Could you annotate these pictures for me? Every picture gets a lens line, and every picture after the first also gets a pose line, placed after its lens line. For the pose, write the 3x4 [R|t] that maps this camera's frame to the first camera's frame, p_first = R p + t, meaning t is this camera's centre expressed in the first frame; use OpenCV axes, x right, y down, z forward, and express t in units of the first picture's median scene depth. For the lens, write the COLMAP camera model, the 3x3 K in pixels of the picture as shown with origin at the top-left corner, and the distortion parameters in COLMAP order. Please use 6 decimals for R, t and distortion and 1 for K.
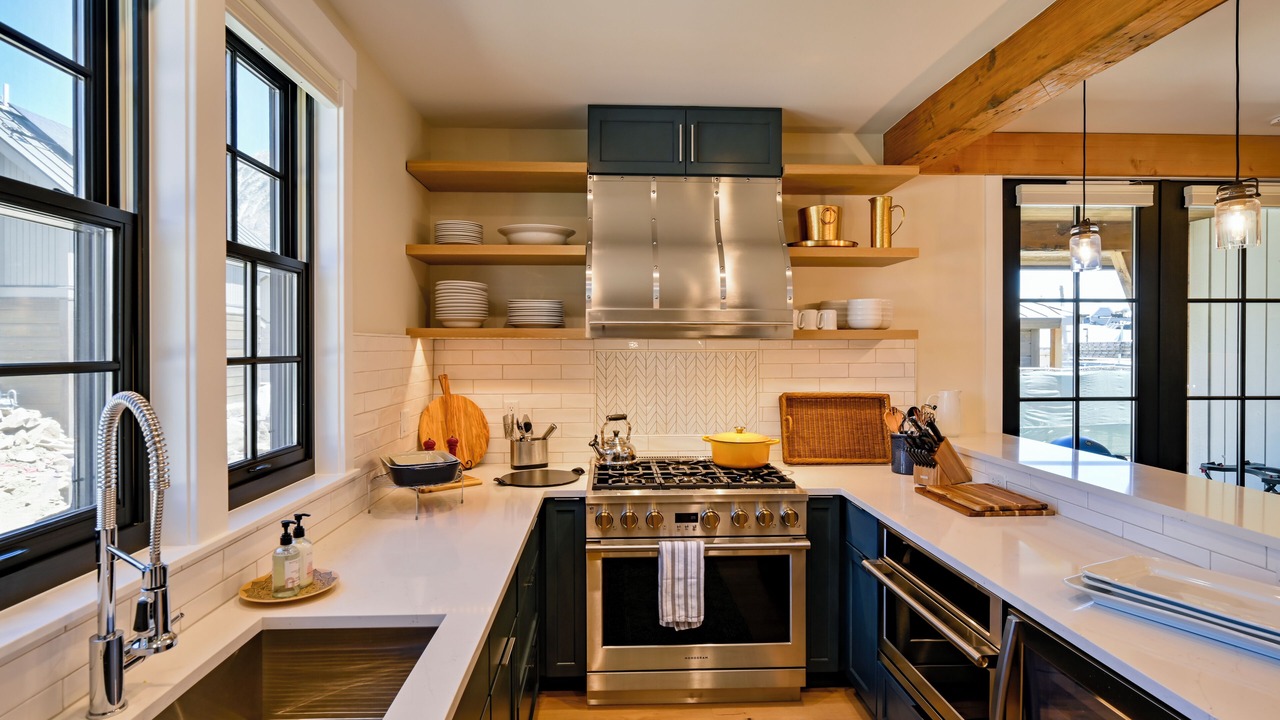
lens RADIAL K [[648.3, 0, 627.8], [0, 648.3, 353.2], [0, 0, 1]] dist [-0.006102, 0.002437]
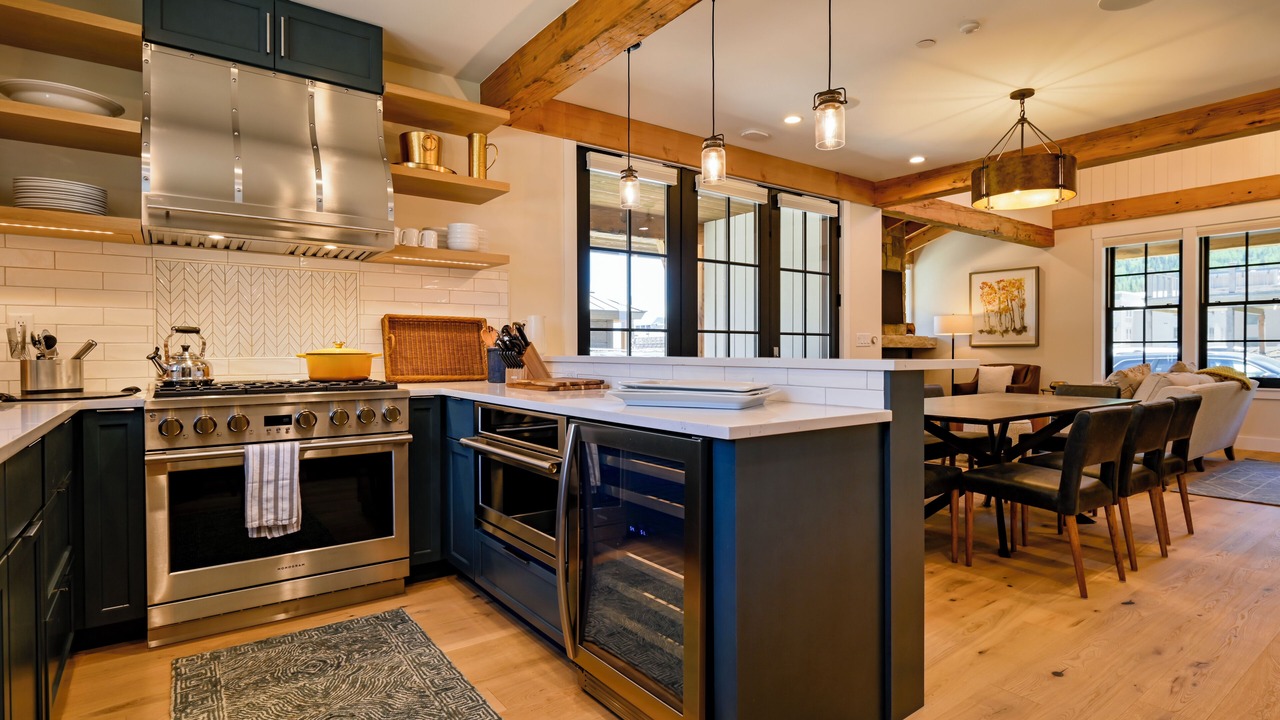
lens RADIAL K [[648.3, 0, 633.7], [0, 648.3, 351.2], [0, 0, 1]] dist [-0.006102, 0.002437]
pose [[0.828150, -0.005418, 0.560481, -0.006522], [0.006767, 0.999977, -0.000333, 0.136271], [-0.560466, 0.004068, 0.828167, -0.057045]]
